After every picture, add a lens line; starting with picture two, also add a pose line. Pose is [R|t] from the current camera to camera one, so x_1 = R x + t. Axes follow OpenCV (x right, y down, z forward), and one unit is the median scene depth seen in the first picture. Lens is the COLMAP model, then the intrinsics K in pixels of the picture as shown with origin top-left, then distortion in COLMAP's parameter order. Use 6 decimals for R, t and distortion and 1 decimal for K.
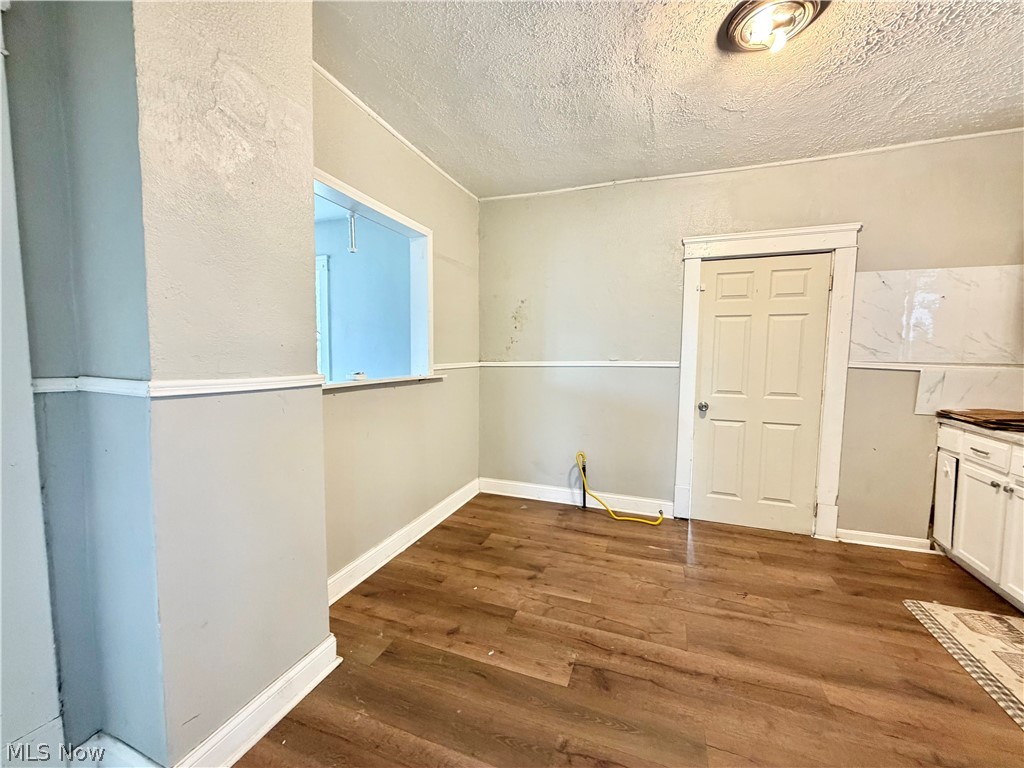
lens RADIAL K [[408.7, 0, 511.2], [0, 408.7, 382.9], [0, 0, 1]] dist [0.005300, 0.000410]
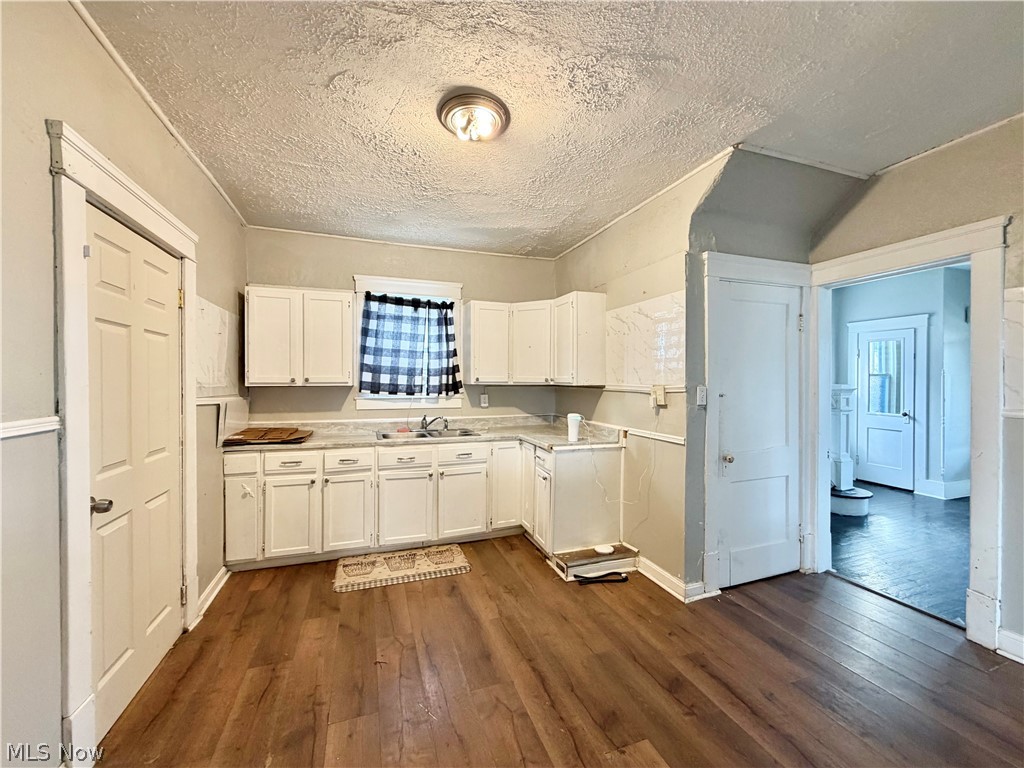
lens RADIAL K [[408.7, 0, 509.0], [0, 408.7, 381.6], [0, 0, 1]] dist [0.005300, 0.000410]
pose [[-0.639485, -0.010227, 0.768736, -0.325991], [0.051434, 0.997102, 0.056051, -0.143528], [-0.767081, 0.075383, -0.637106, 1.502029]]
